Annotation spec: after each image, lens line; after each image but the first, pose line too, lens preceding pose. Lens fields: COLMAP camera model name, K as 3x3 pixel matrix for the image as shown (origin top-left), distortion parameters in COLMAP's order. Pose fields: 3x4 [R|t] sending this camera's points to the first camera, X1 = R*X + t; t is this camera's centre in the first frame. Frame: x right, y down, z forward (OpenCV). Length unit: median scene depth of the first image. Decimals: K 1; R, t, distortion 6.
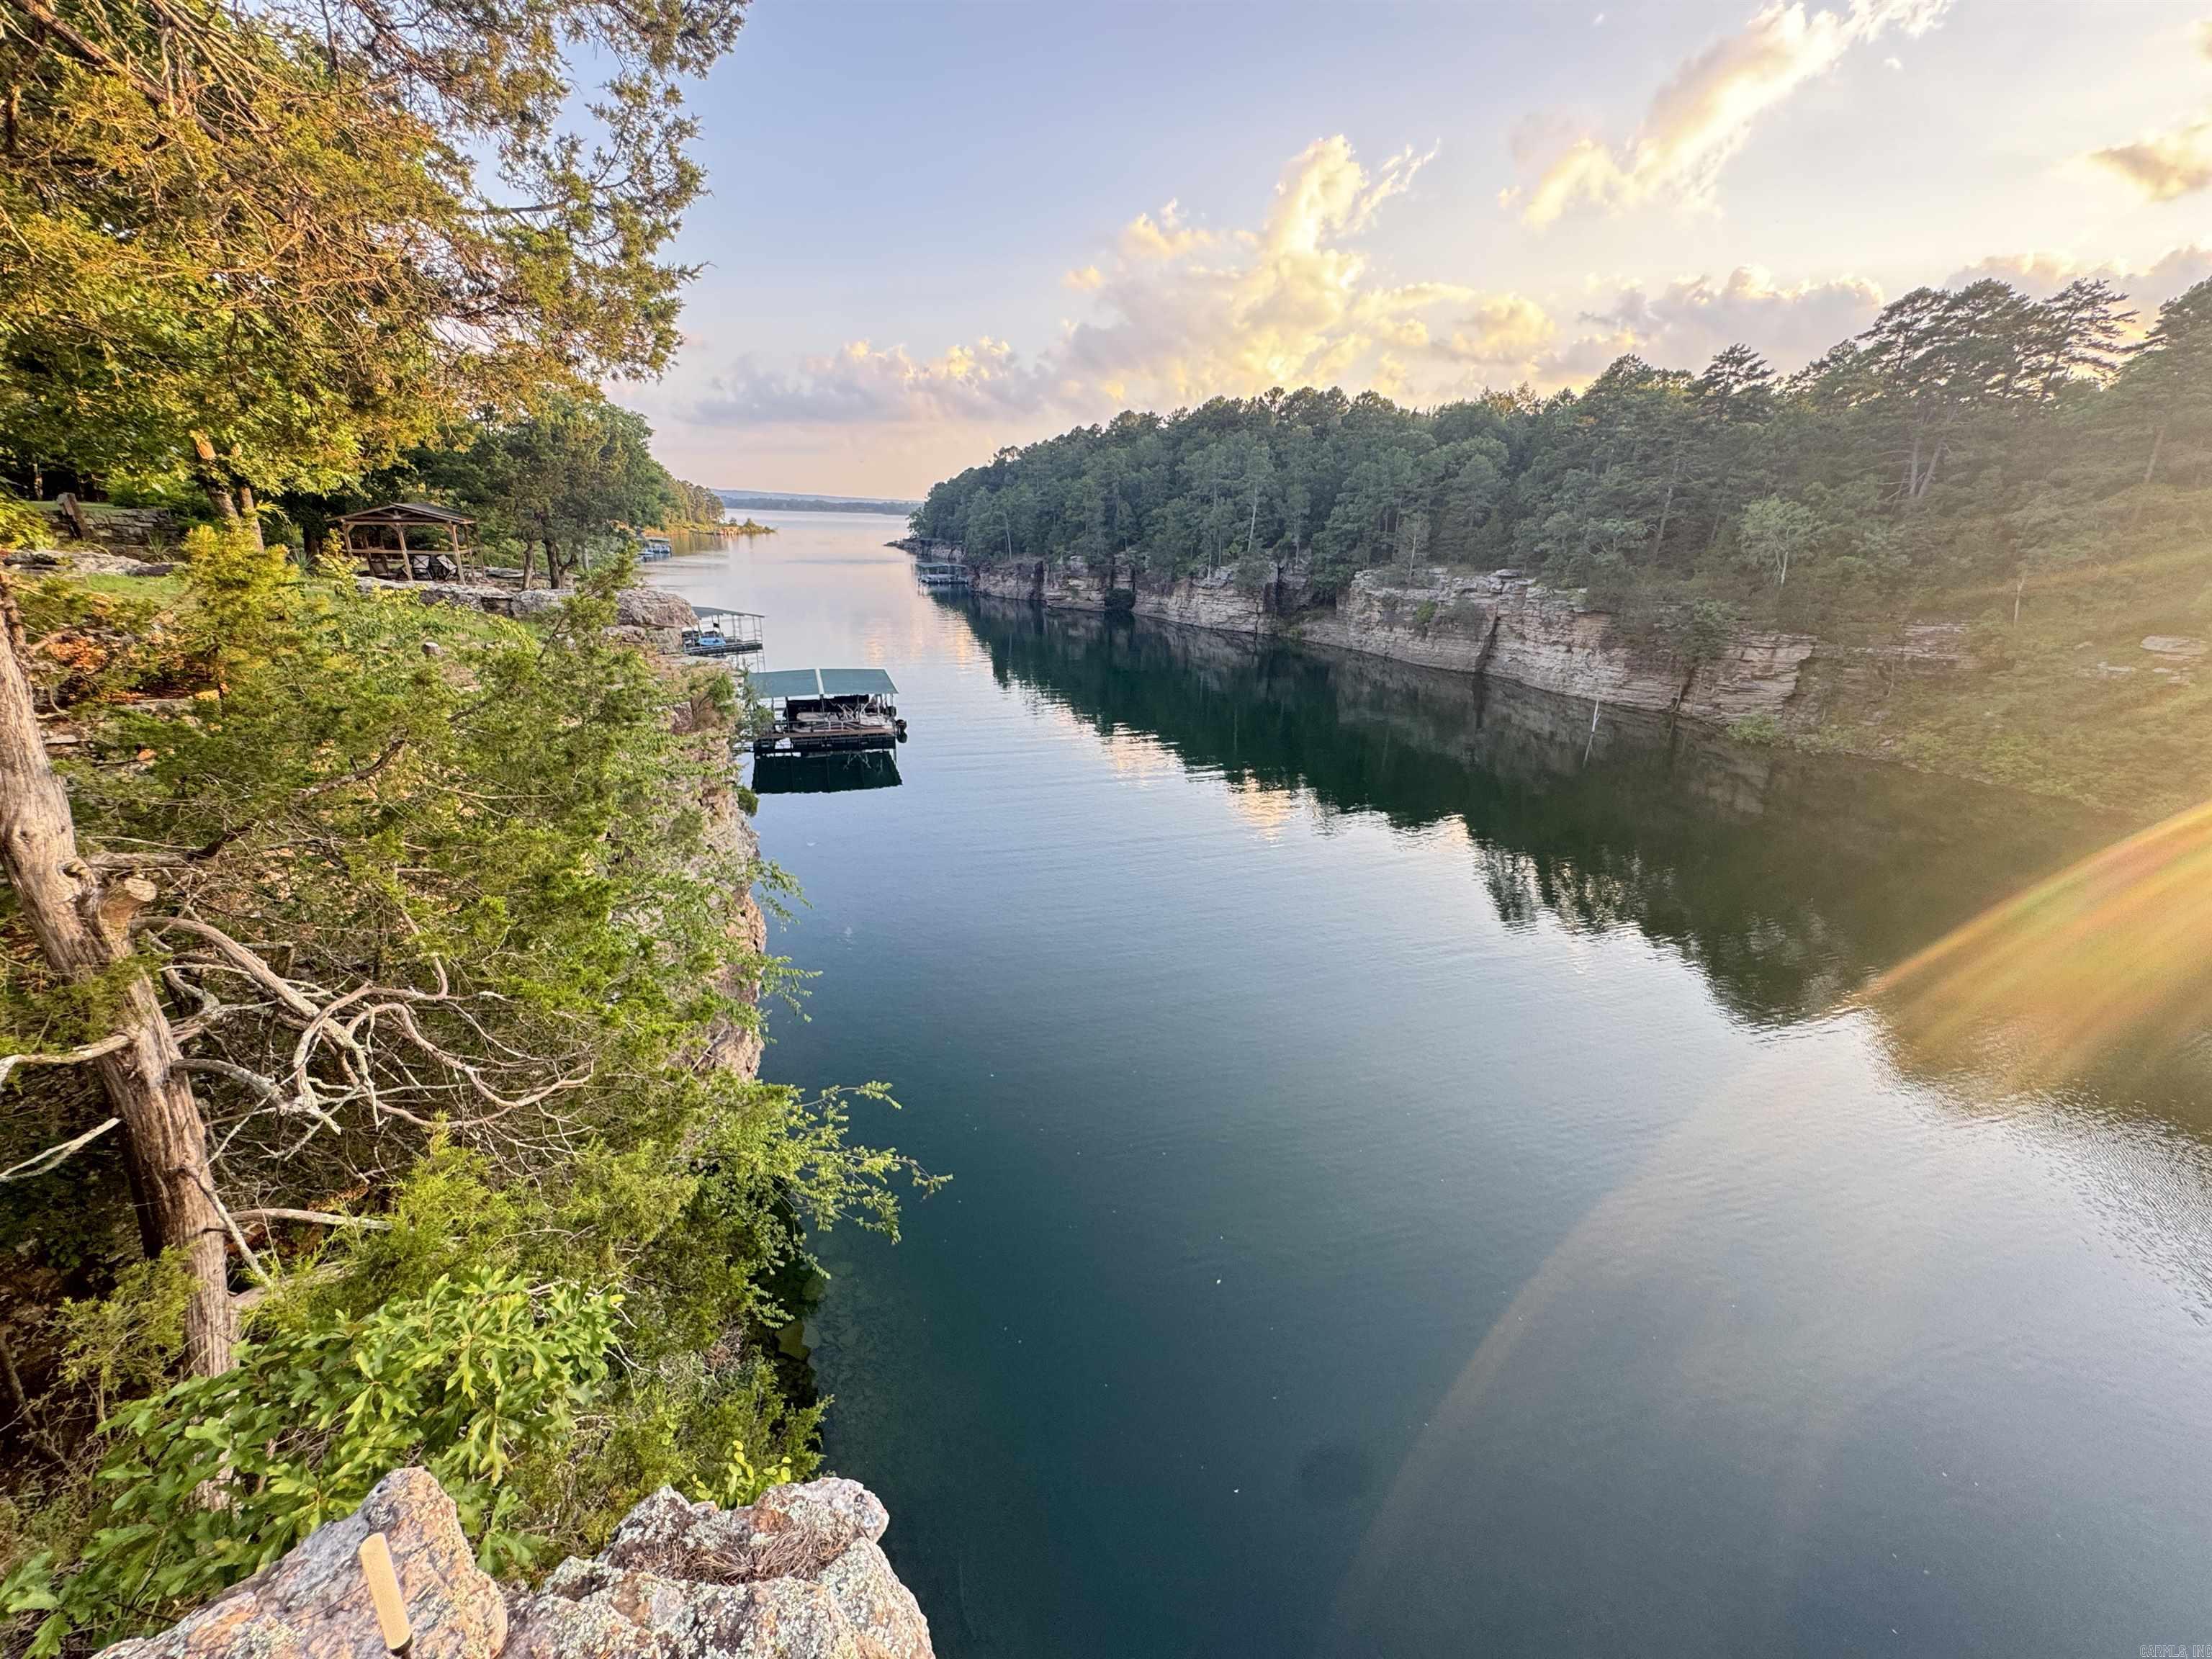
lens RADIAL K [[884.8, 0, 1100.3], [0, 884.8, 827.6], [0, 0, 1]] dist [0.002136, 0.000650]
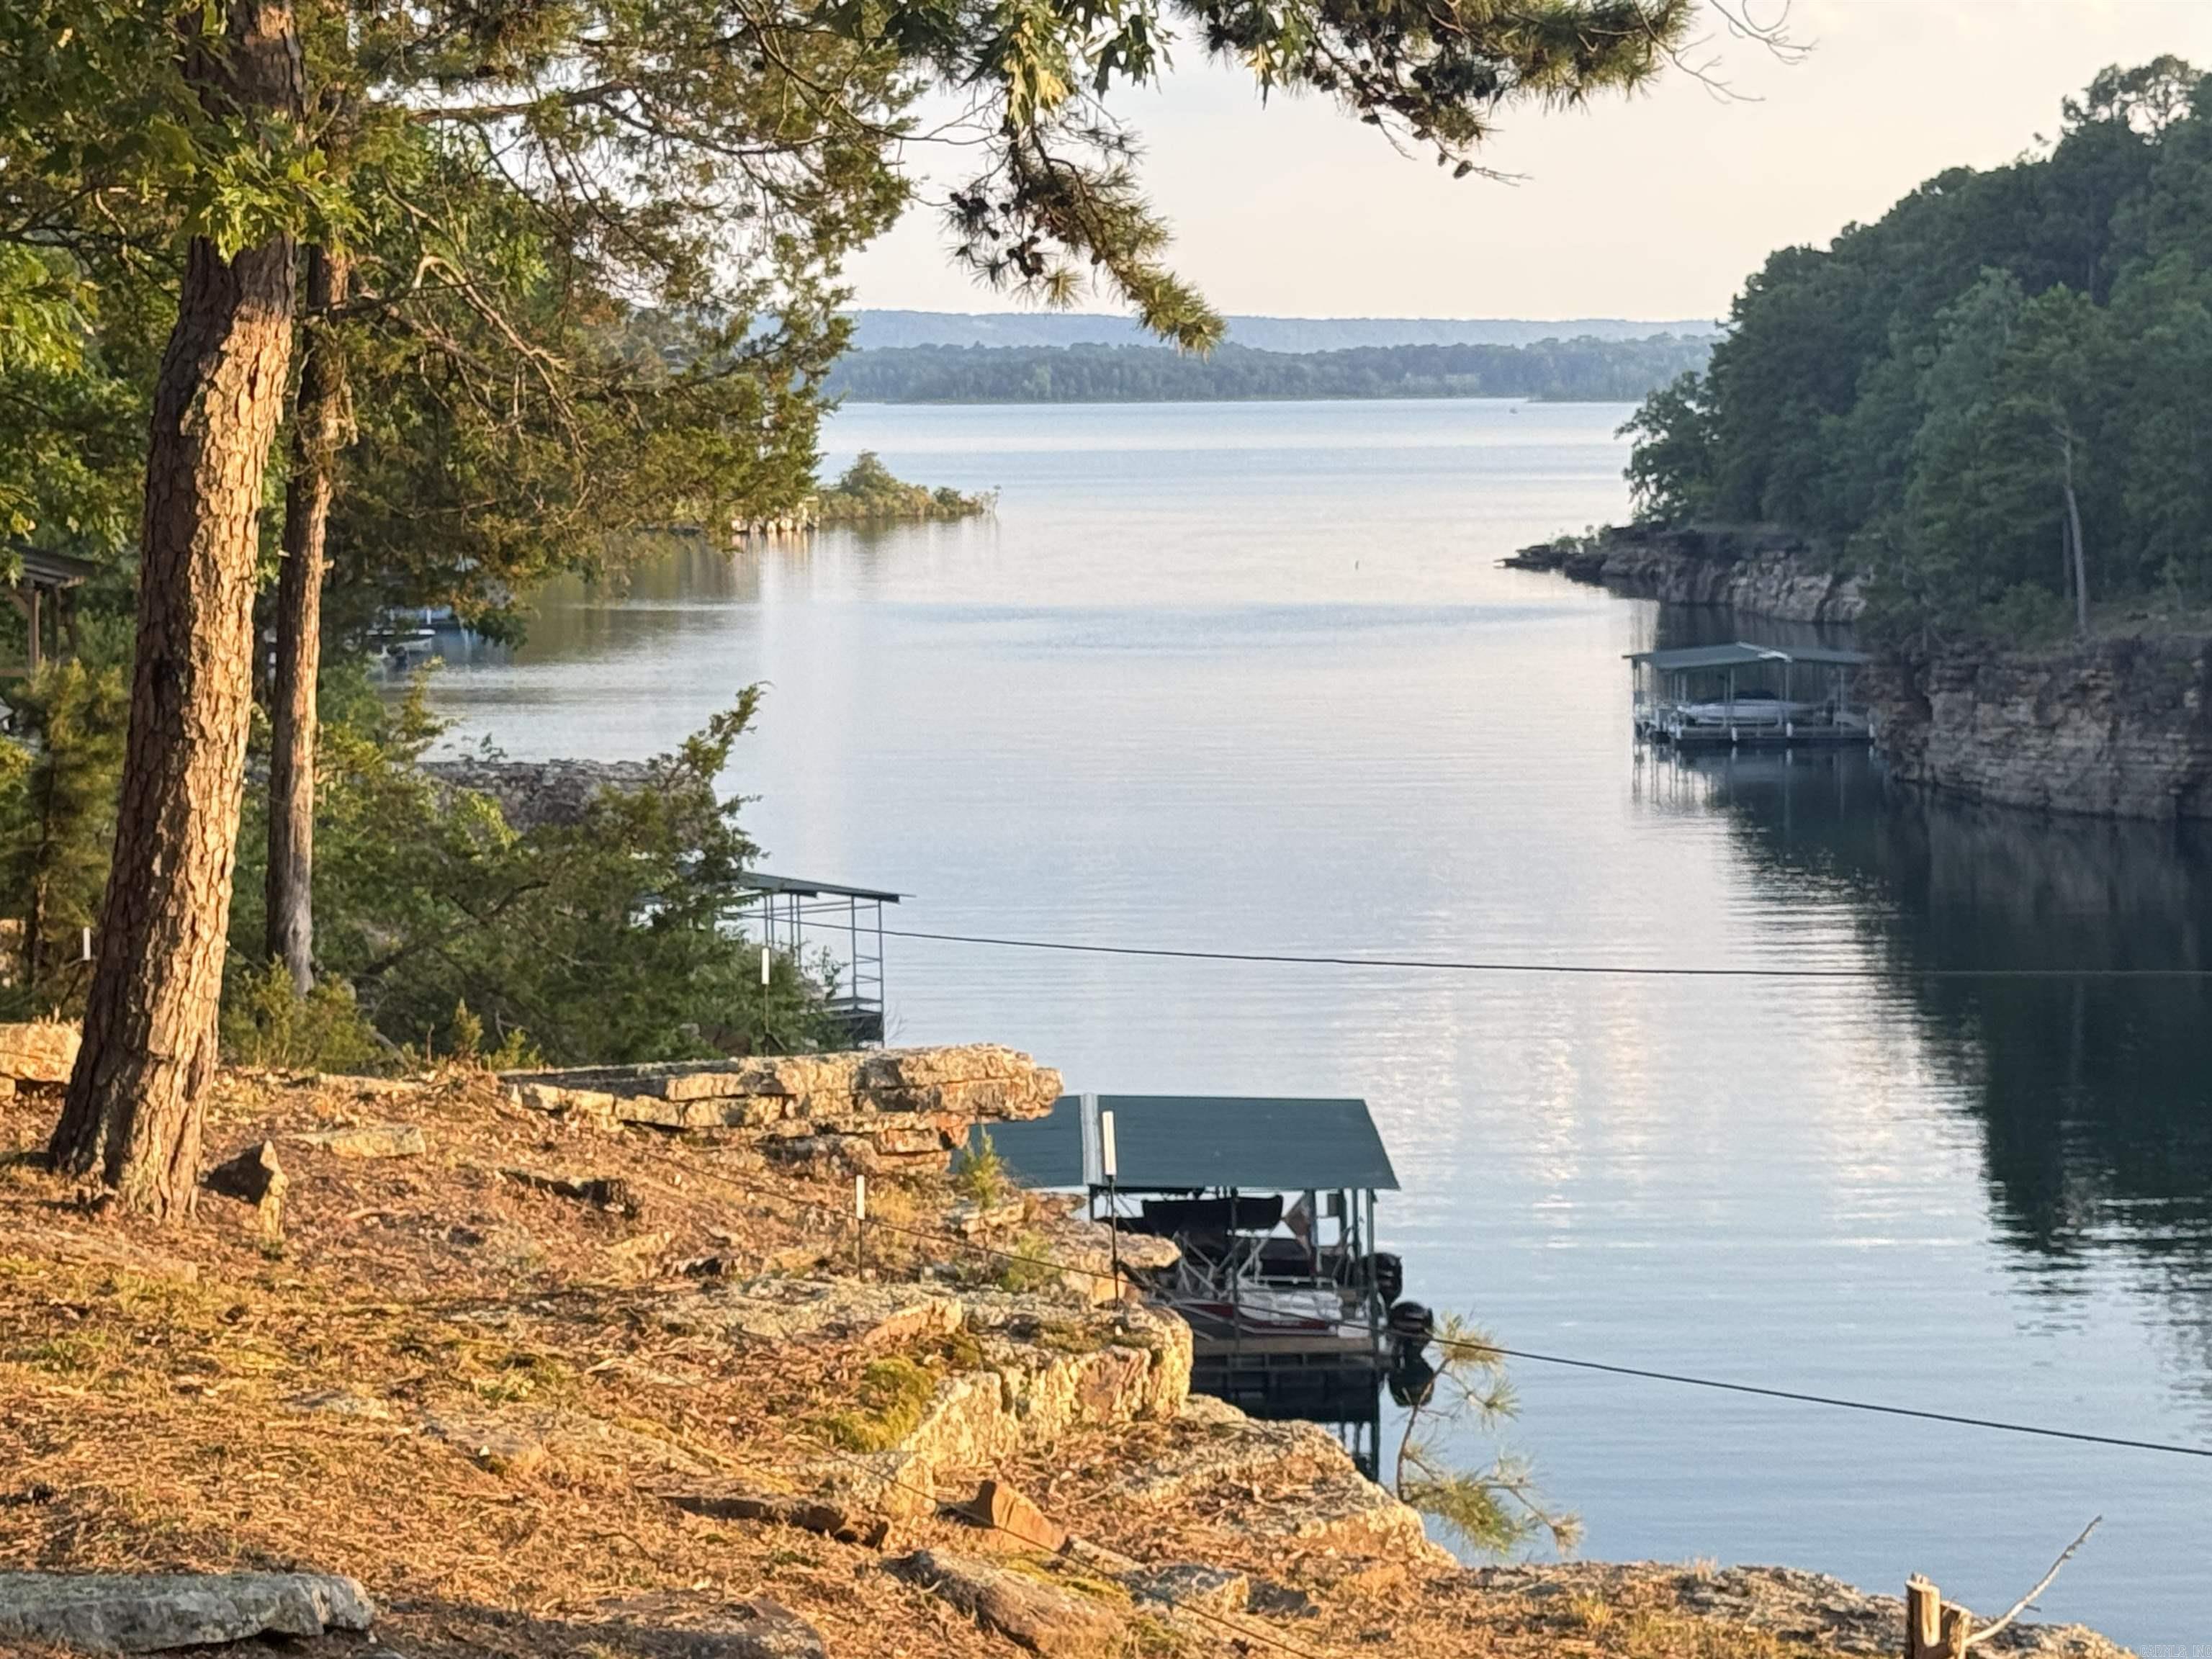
lens RADIAL K [[5153.3, 0, 1105.6], [0, 5153.3, 823.3], [0, 0, 1]] dist [0.158736, 0.000000]
pose [[0.950925, -0.012603, -0.309166, 0.119337], [-0.065581, 0.968261, -0.241183, 0.087446], [0.302393, 0.249622, 0.919917, -0.305679]]
